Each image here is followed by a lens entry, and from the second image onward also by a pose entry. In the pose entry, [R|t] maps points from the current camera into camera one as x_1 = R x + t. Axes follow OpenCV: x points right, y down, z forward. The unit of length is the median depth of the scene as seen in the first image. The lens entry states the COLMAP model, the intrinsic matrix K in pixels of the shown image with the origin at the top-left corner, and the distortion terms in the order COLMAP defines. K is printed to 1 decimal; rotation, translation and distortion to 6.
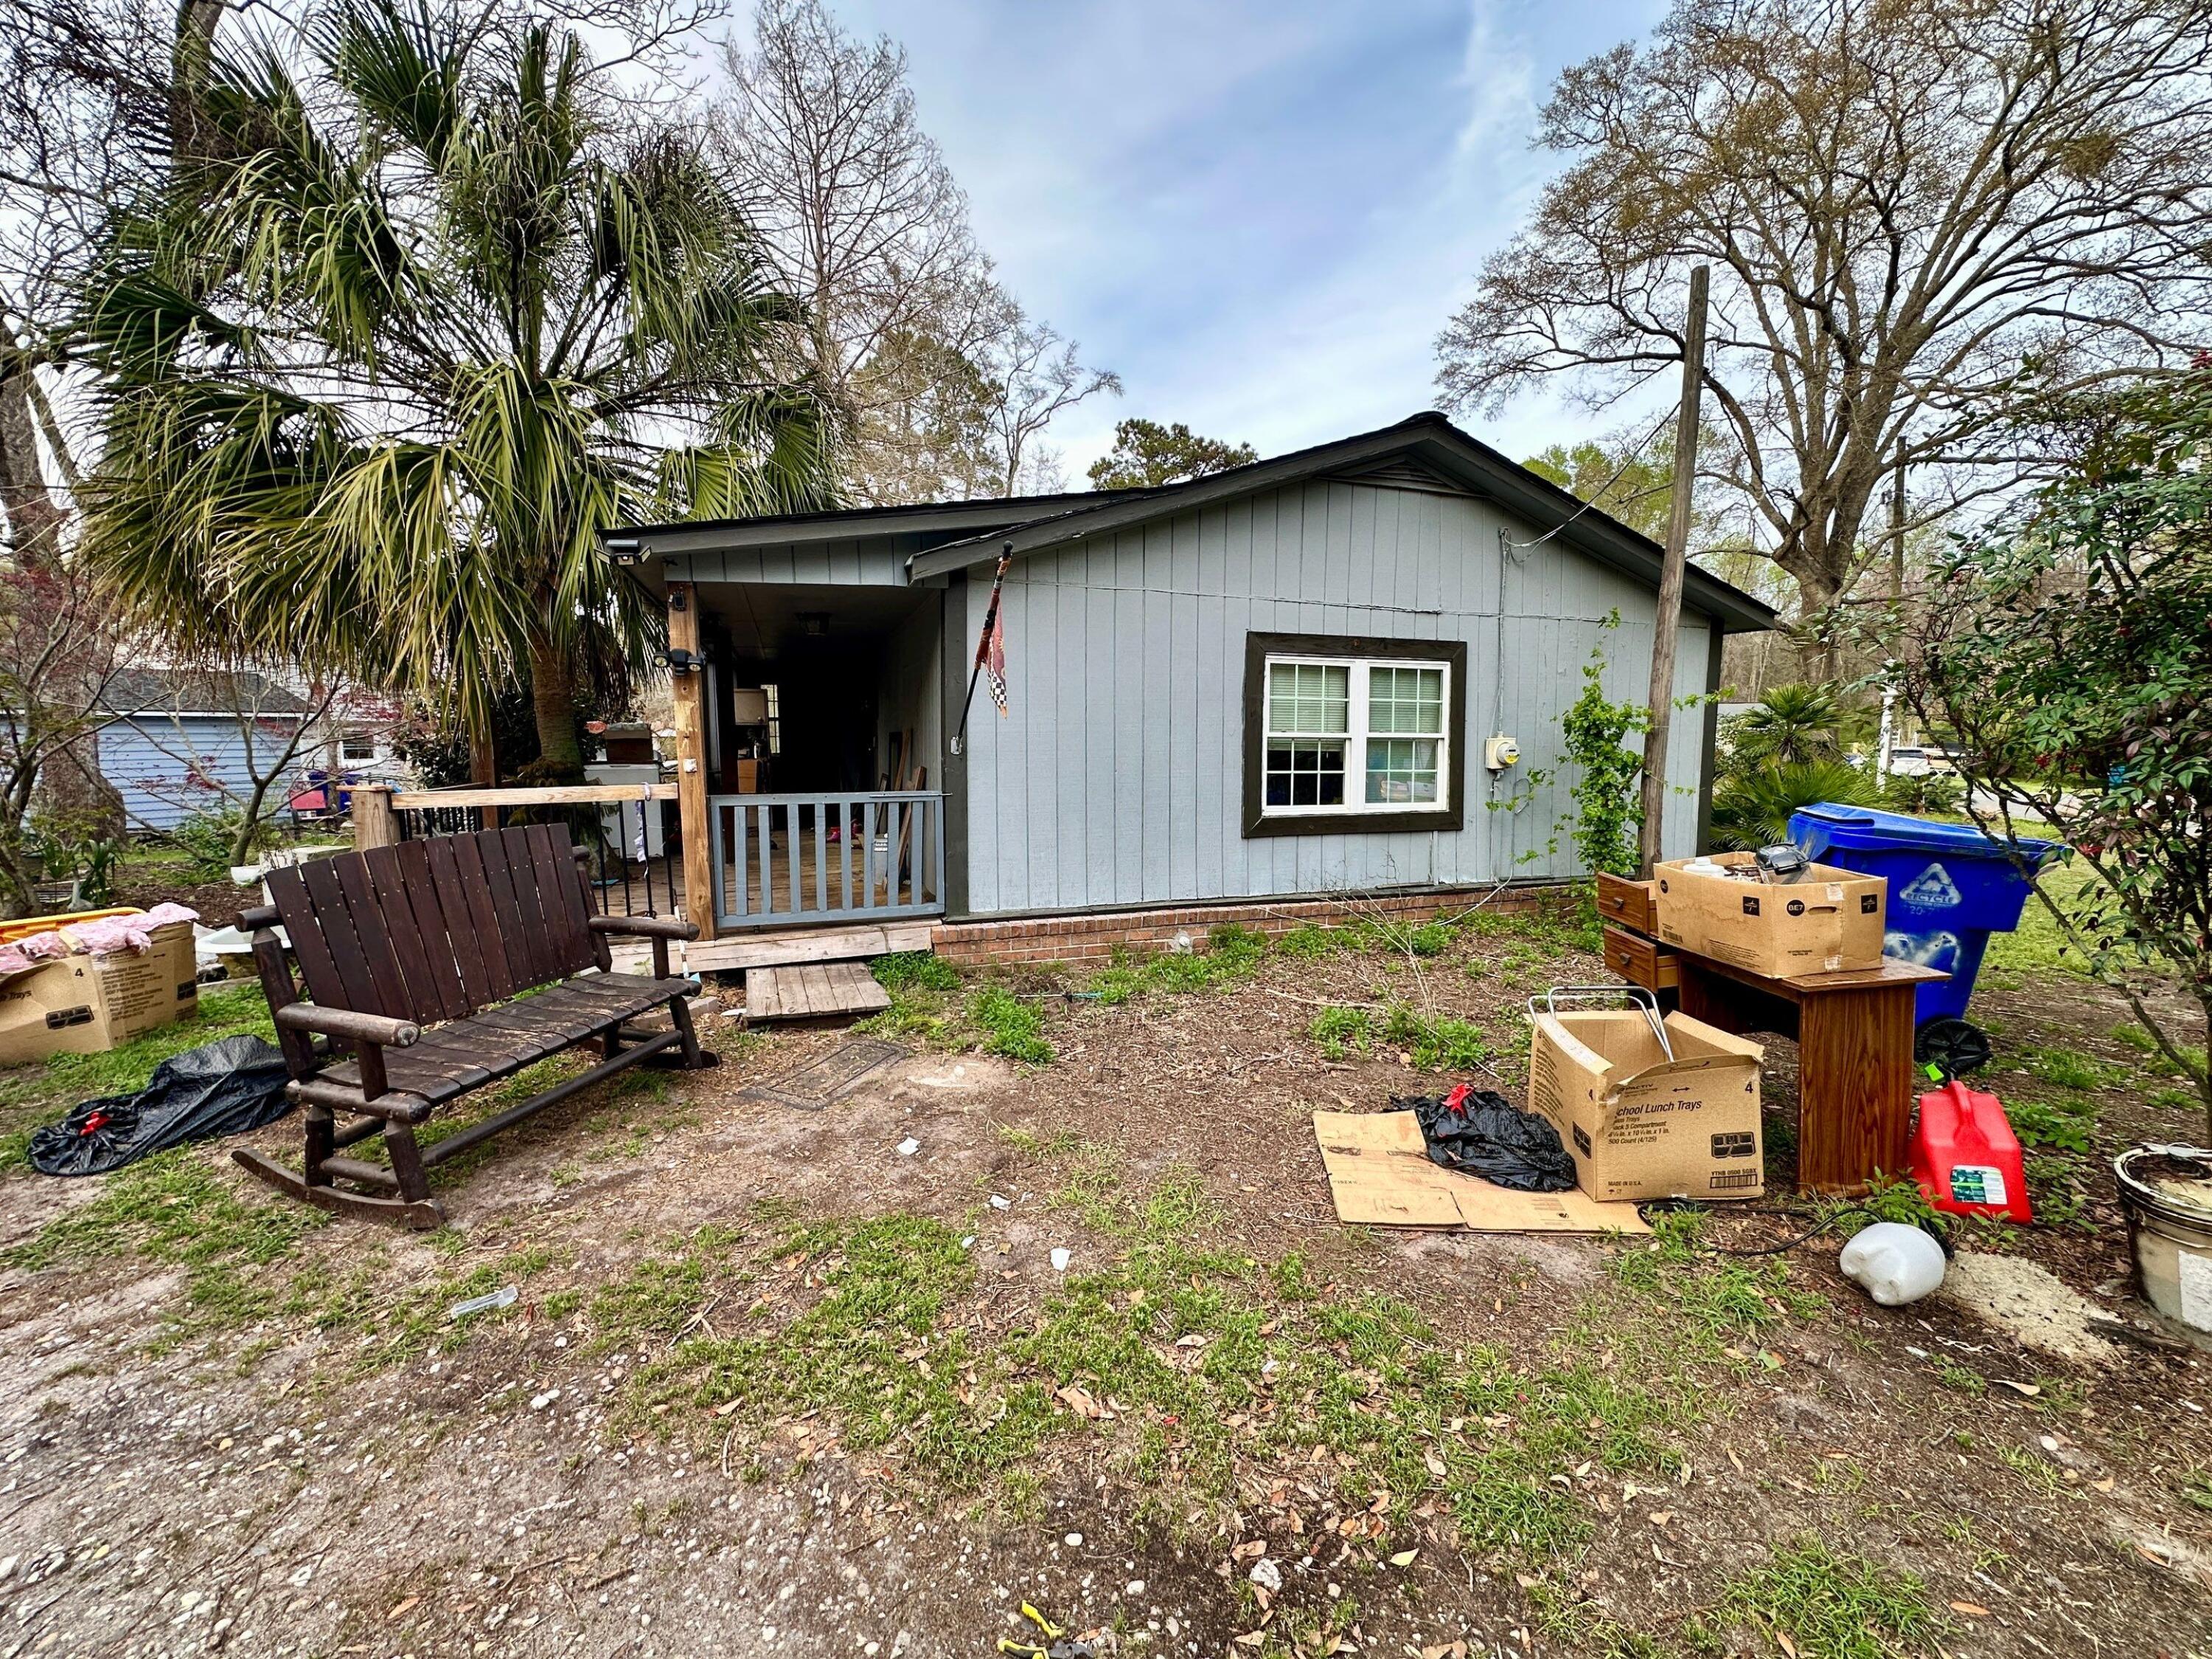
lens RADIAL K [[879.2, 0, 1094.8], [0, 879.2, 844.0], [0, 0, 1]] dist [0.000536, 0.000447]
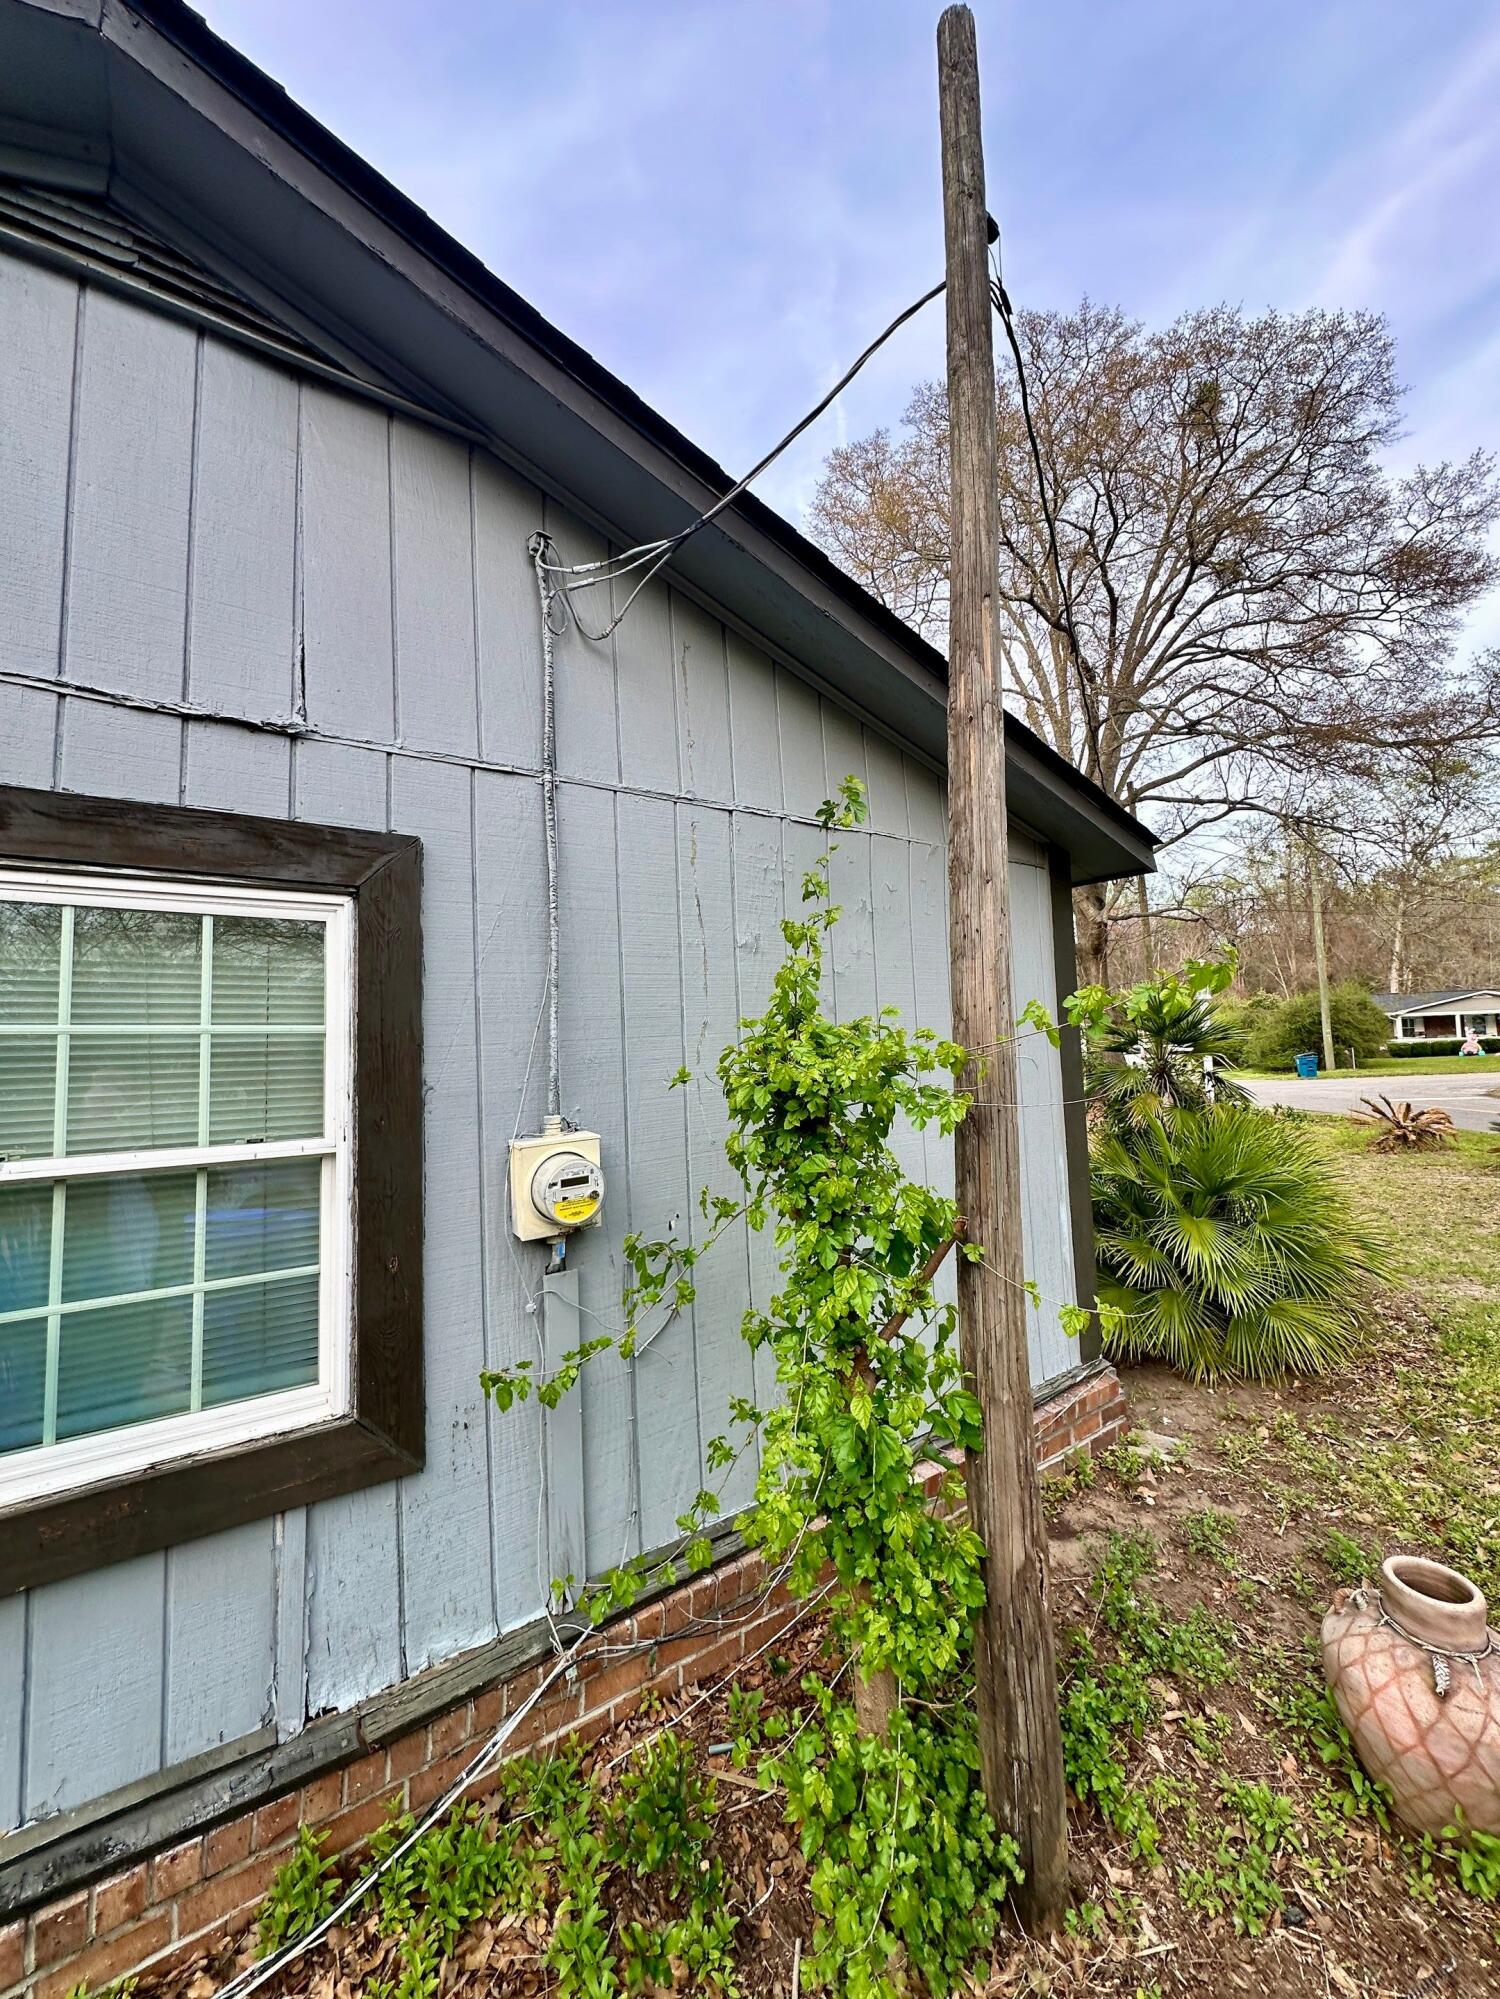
lens RADIAL K [[794.5, 0, 753.6], [0, 794.5, 995.0], [0, 0, 1]] dist [0.000536, 0.000447]
pose [[0.956157, -0.009635, 0.292697, 0.457455], [0.063472, 0.982520, -0.175002, -0.119098], [-0.285895, 0.185907, 0.940055, 0.717340]]
